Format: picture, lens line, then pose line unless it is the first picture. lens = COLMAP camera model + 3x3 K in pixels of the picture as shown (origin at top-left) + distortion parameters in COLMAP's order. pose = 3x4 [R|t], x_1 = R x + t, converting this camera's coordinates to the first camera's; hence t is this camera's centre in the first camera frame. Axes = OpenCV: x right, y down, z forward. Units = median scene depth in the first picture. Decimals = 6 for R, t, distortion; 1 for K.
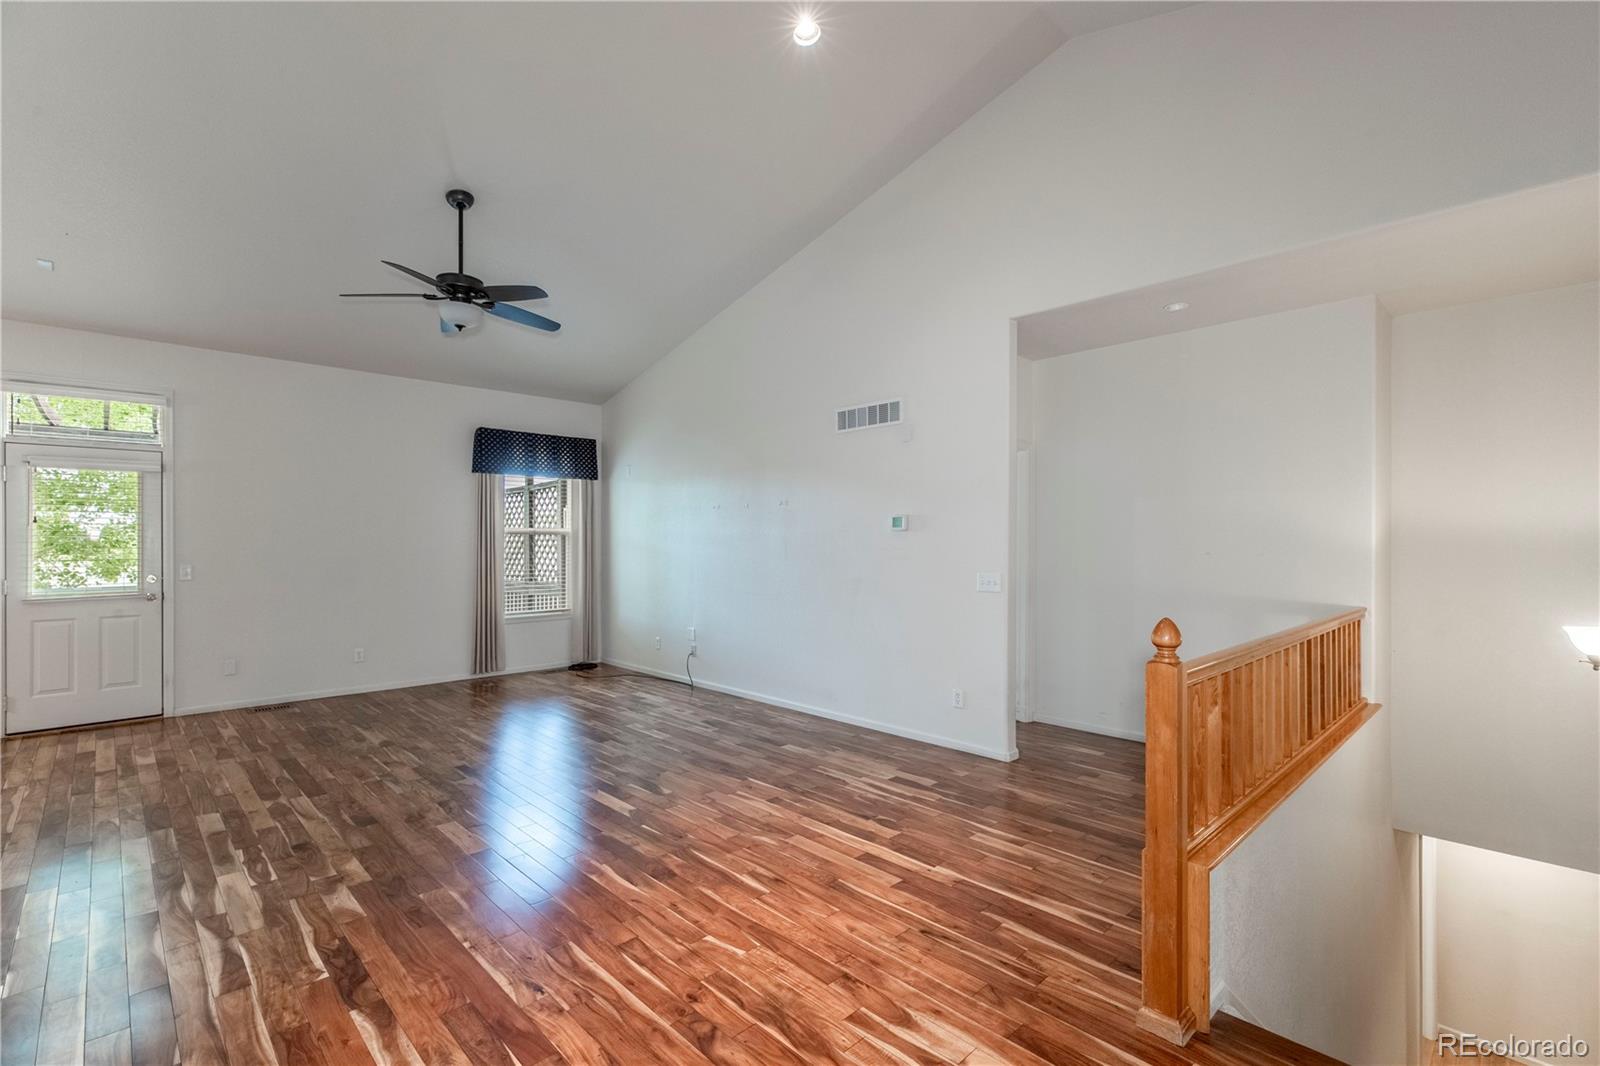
lens RADIAL K [[724.8, 0, 805.5], [0, 724.8, 542.8], [0, 0, 1]] dist [0.001633, 0.000227]
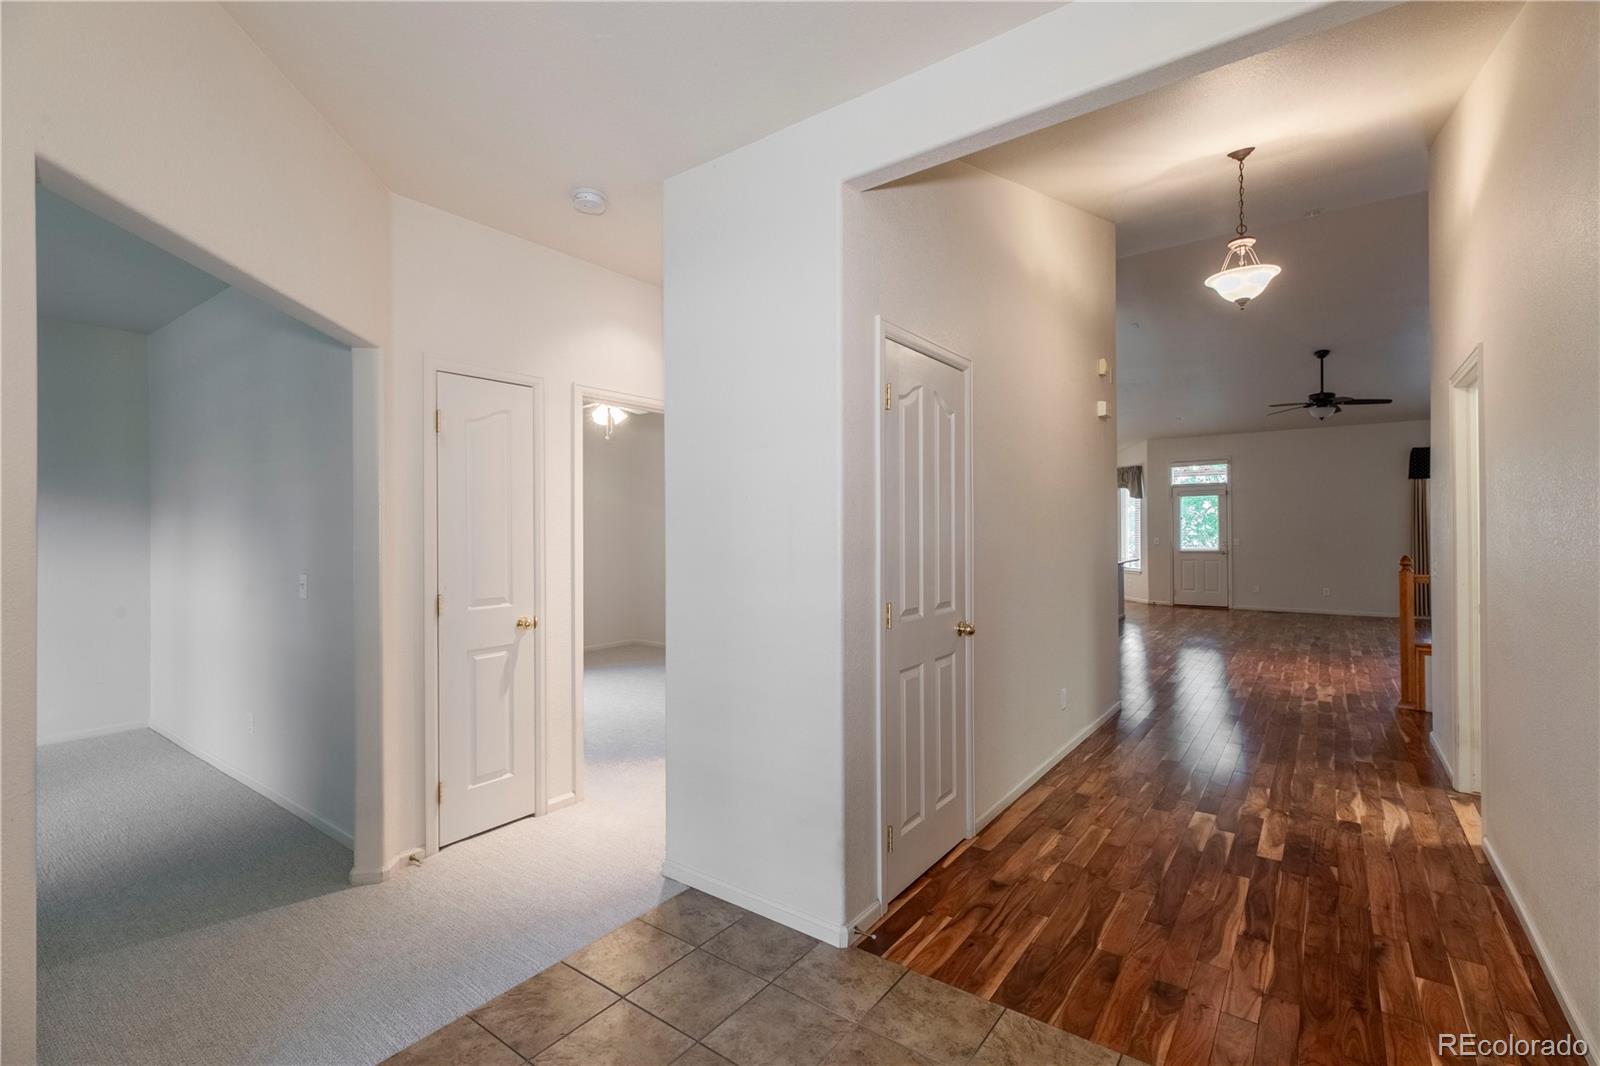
lens RADIAL K [[717.5, 0, 803.5], [0, 717.5, 527.1], [0, 0, 1]] dist [0.006900, 0.000280]
pose [[0.173465, -0.002814, -0.984836, 1.734706], [0.004706, 0.999987, -0.002028, -0.004325], [0.984829, -0.004282, 0.173475, -1.062010]]
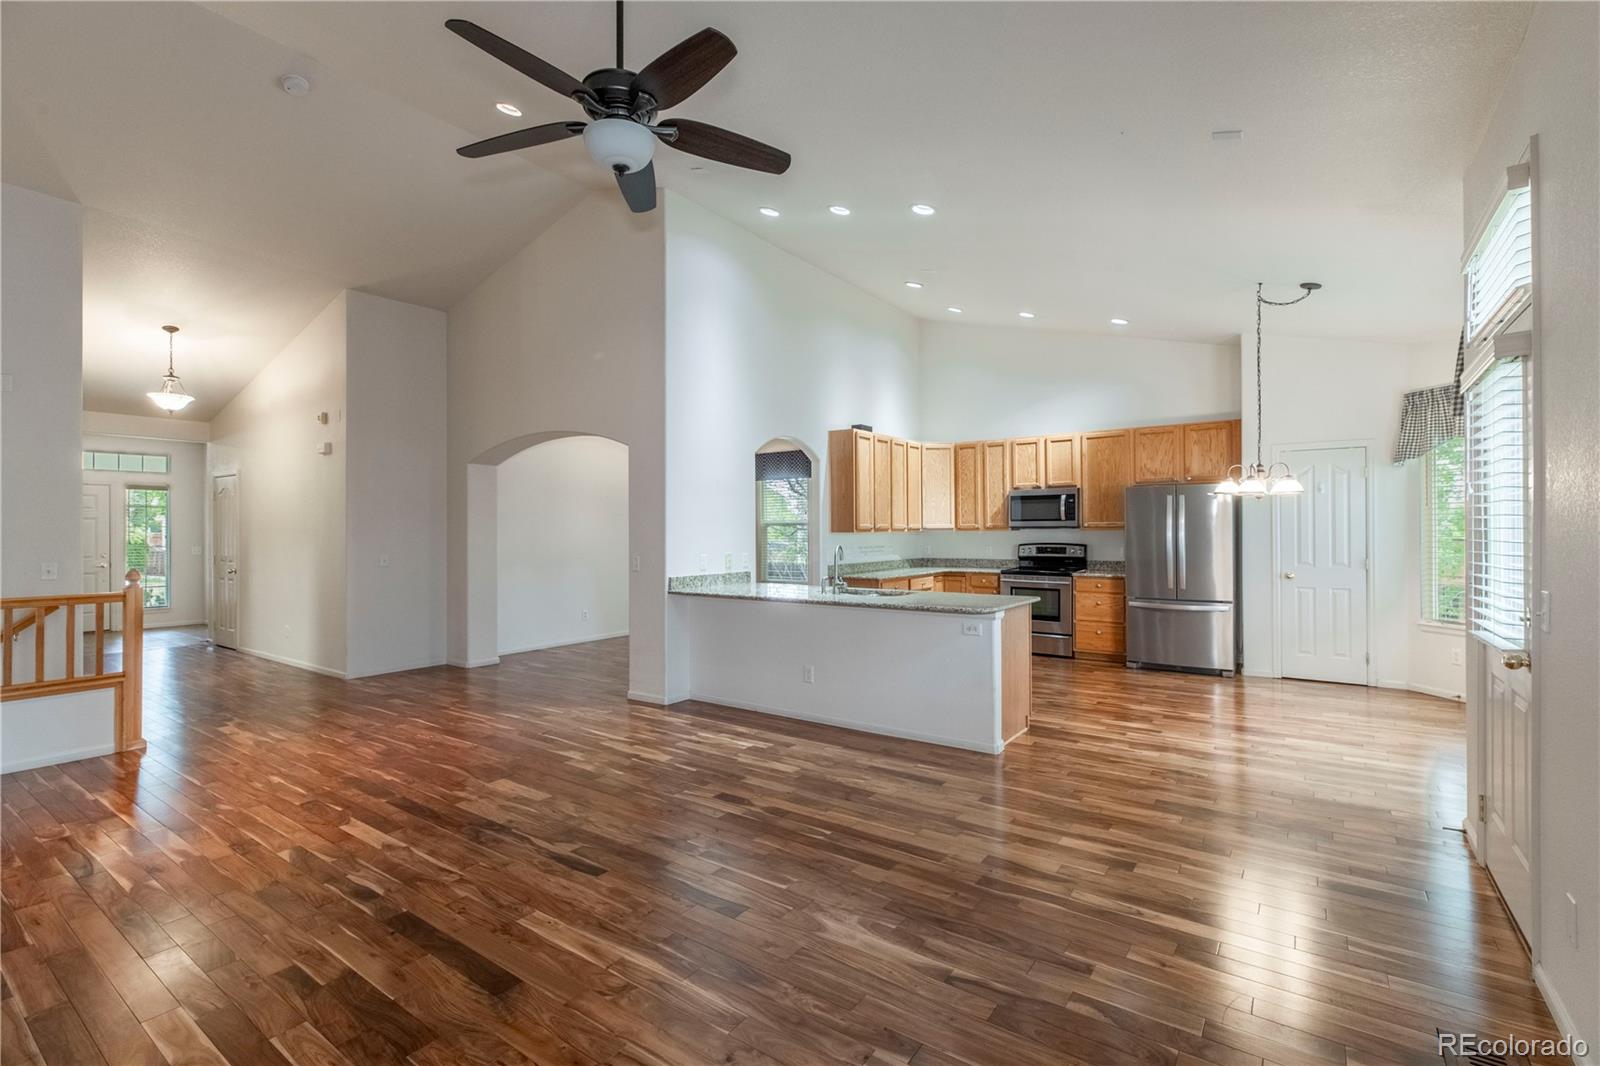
lens RADIAL K [[717.5, 0, 803.5], [0, 717.5, 527.1], [0, 0, 1]] dist [0.006900, 0.000280]
pose [[-0.982924, 0.005500, -0.183930, -0.730459], [0.006060, 0.999979, -0.002485, -0.005167], [0.183912, -0.003557, -0.982936, 2.276871]]
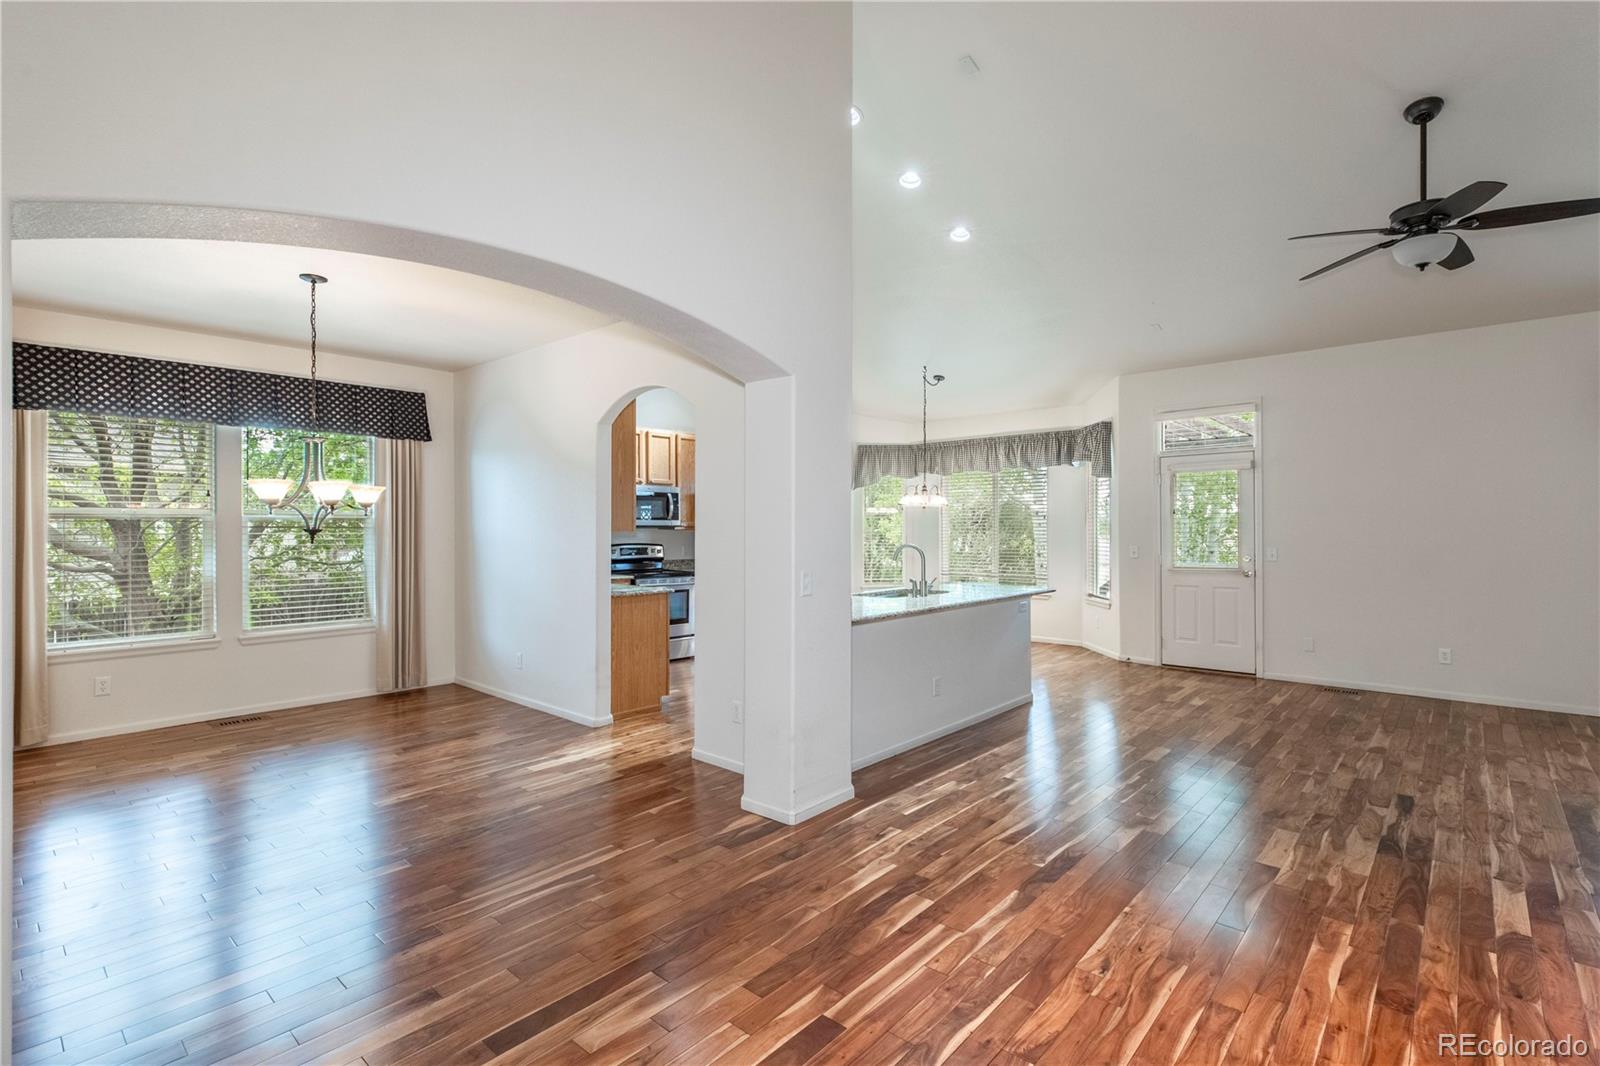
lens RADIAL K [[740.7, 0, 827.2], [0, 740.7, 527.9], [0, 0, 1]] dist [0.002386, 0.000617]
pose [[0.087741, -0.000243, -0.996143, 0.429596], [0.000036, 1.000000, -0.000241, -0.000122], [0.996143, -0.000015, 0.087741, 0.356382]]
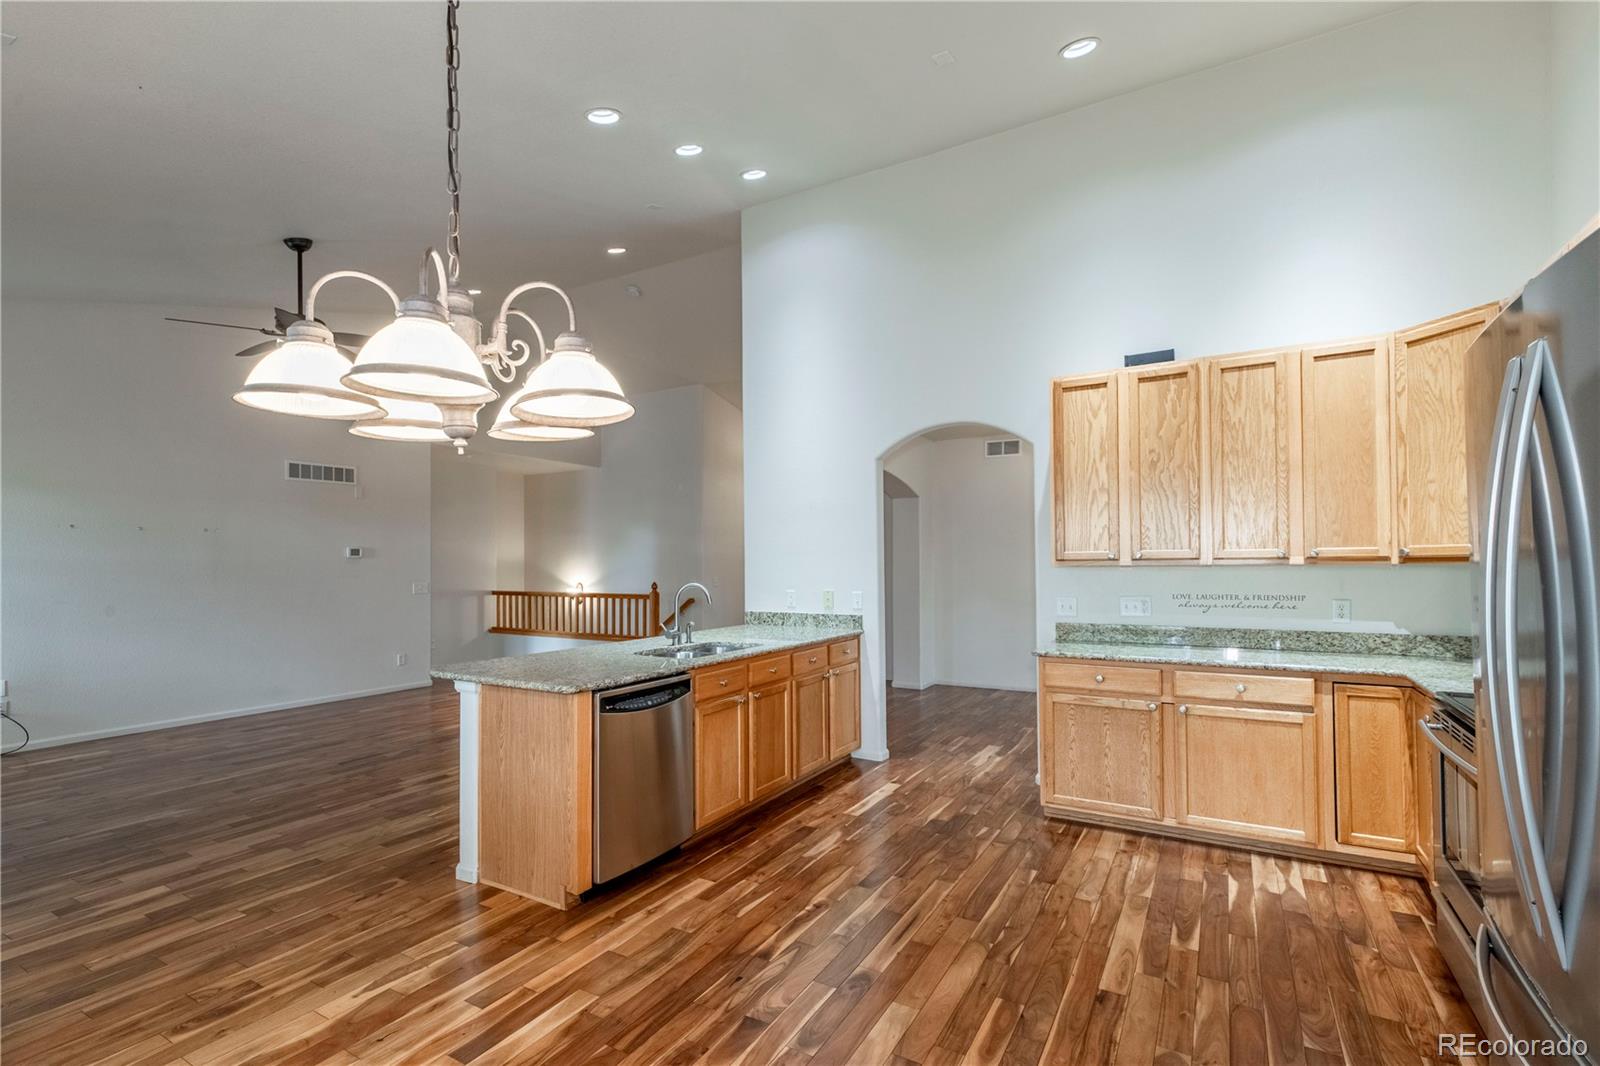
lens RADIAL K [[728.7, 0, 807.5], [0, 728.7, 557.1], [0, 0, 1]] dist [0.004133, 0.000534]
pose [[-0.276314, 0.008458, 0.961030, -2.416473], [0.008169, 0.999946, -0.006452, -0.002801], [-0.961033, 0.006068, -0.276368, 0.830584]]
